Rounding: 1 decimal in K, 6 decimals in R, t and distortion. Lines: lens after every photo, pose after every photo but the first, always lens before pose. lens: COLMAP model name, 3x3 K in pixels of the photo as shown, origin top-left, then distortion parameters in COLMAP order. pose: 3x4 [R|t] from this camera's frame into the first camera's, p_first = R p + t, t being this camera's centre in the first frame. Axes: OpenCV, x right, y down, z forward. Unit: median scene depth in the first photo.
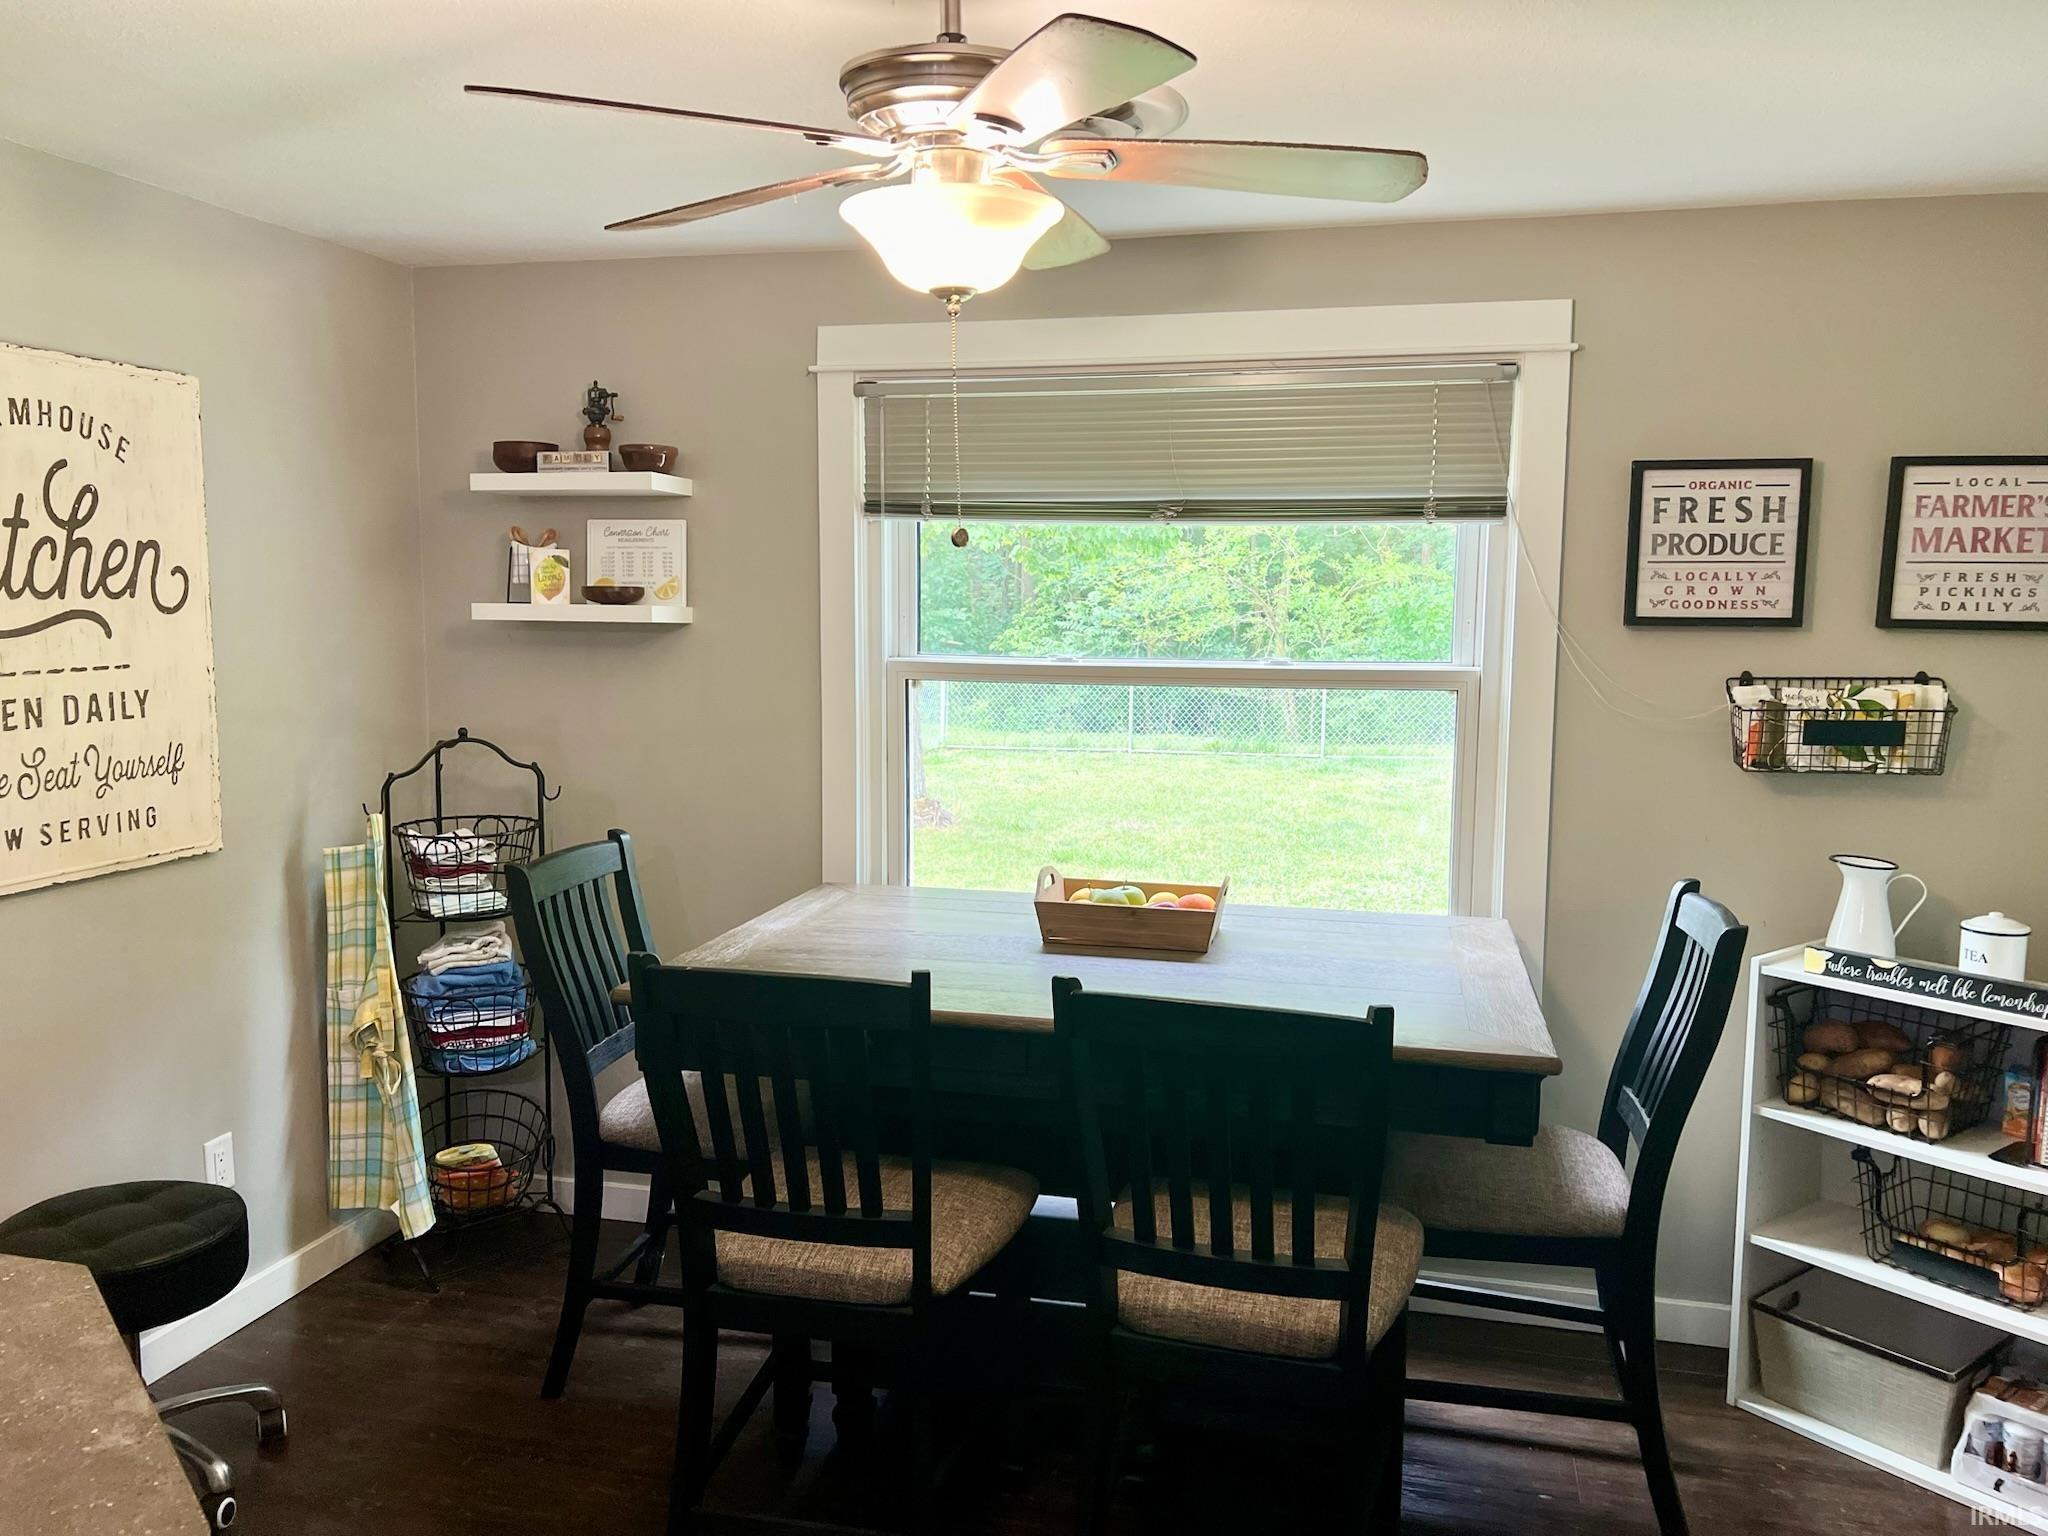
lens RADIAL K [[1545.6, 0, 1058.9], [0, 1545.6, 779.3], [0, 0, 1]] dist [0.045755, -0.046178]
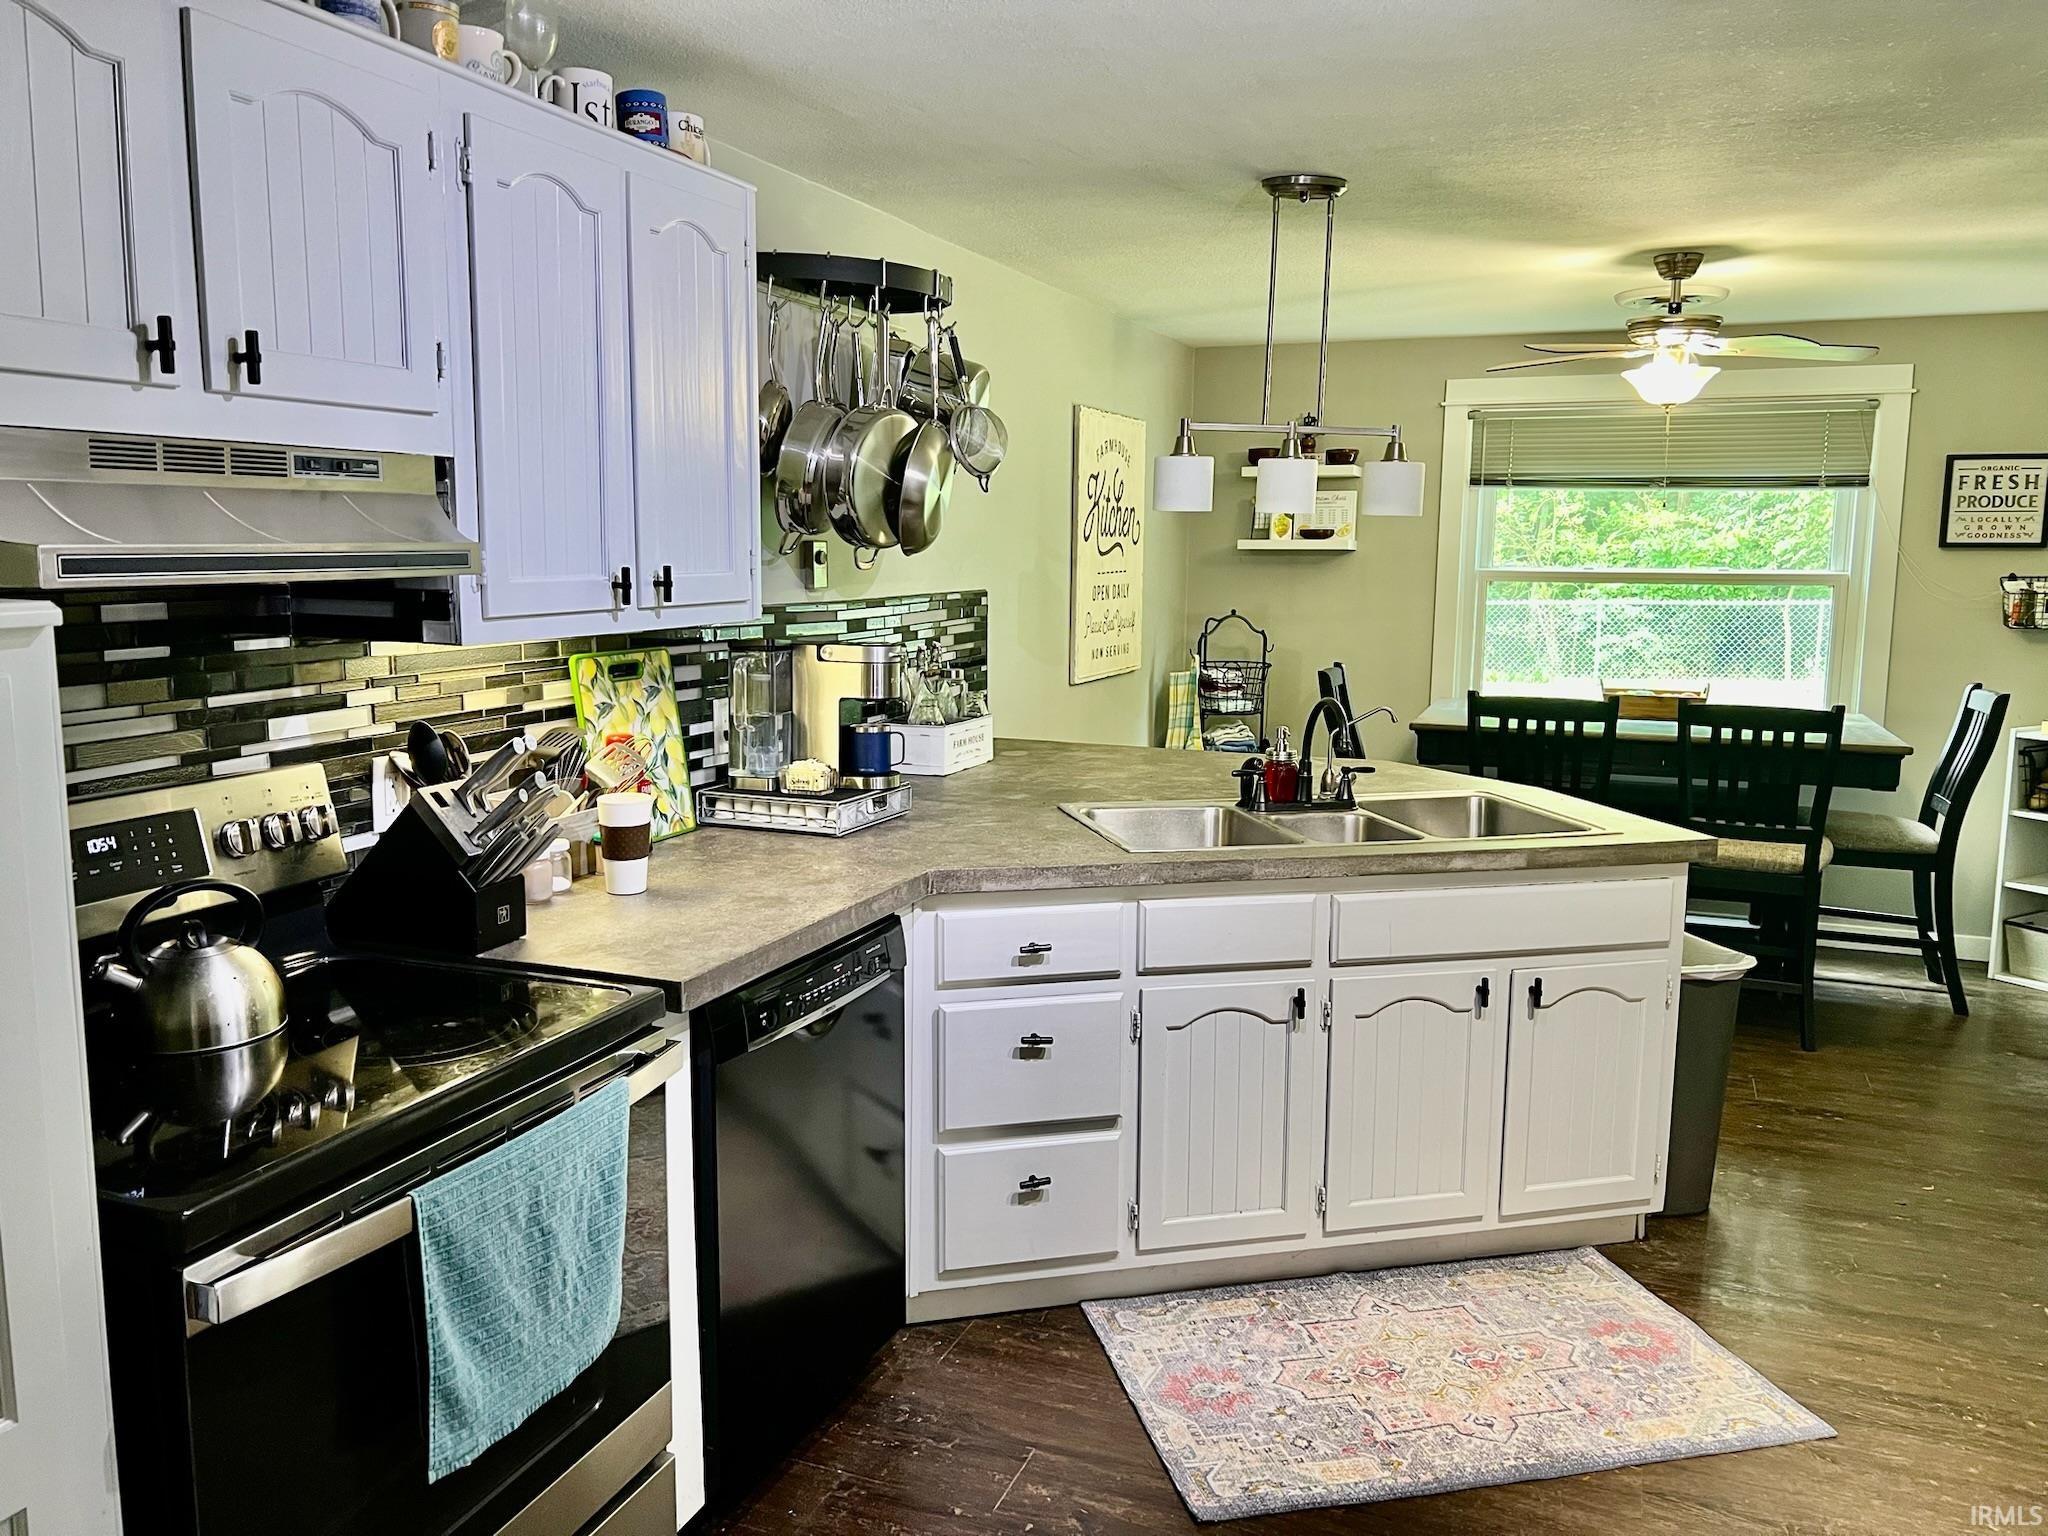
lens RADIAL K [[1545.6, 0, 1025.7], [0, 1545.6, 762.1], [0, 0, 1]] dist [0.045755, -0.046178]
pose [[0.989363, 0.018754, -0.144251, -0.416023], [-0.015701, 0.999629, 0.022273, 0.125450], [0.144615, -0.019771, 0.989290, -0.941550]]
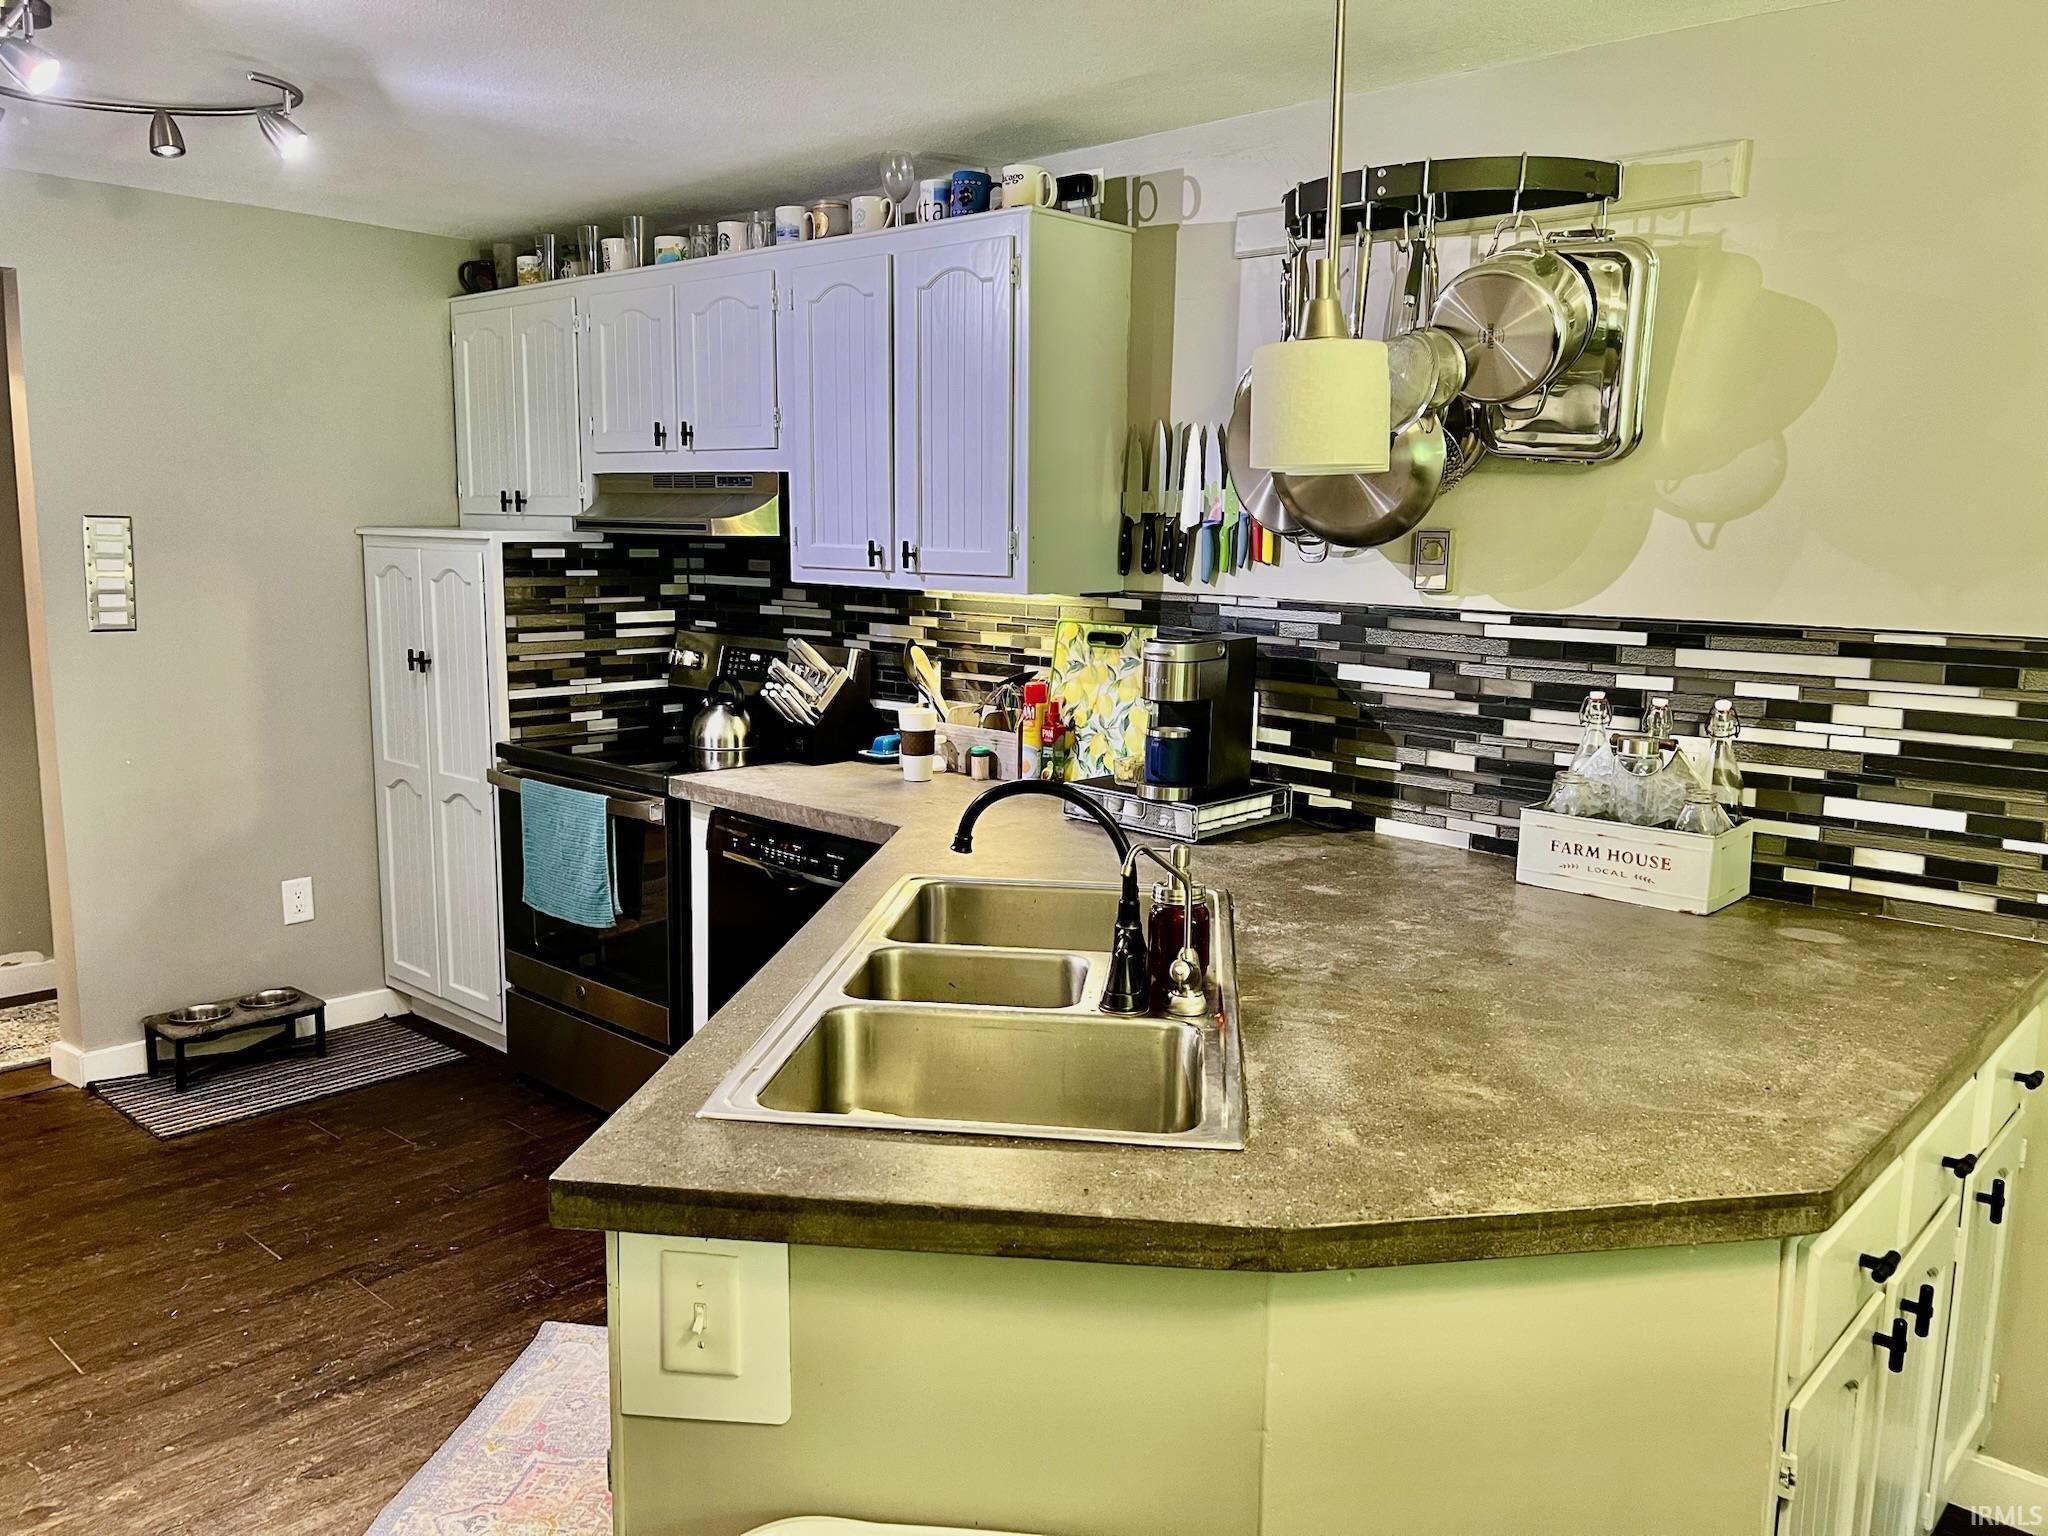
lens RADIAL K [[1545.6, 0, 1017.1], [0, 1545.6, 767.4], [0, 0, 1]] dist [0.045755, -0.046178]
pose [[-0.477655, 0.115797, -0.870883, 1.155404], [-0.130535, 0.970919, 0.200693, -0.267492], [0.868796, 0.209543, -0.448649, 2.519554]]
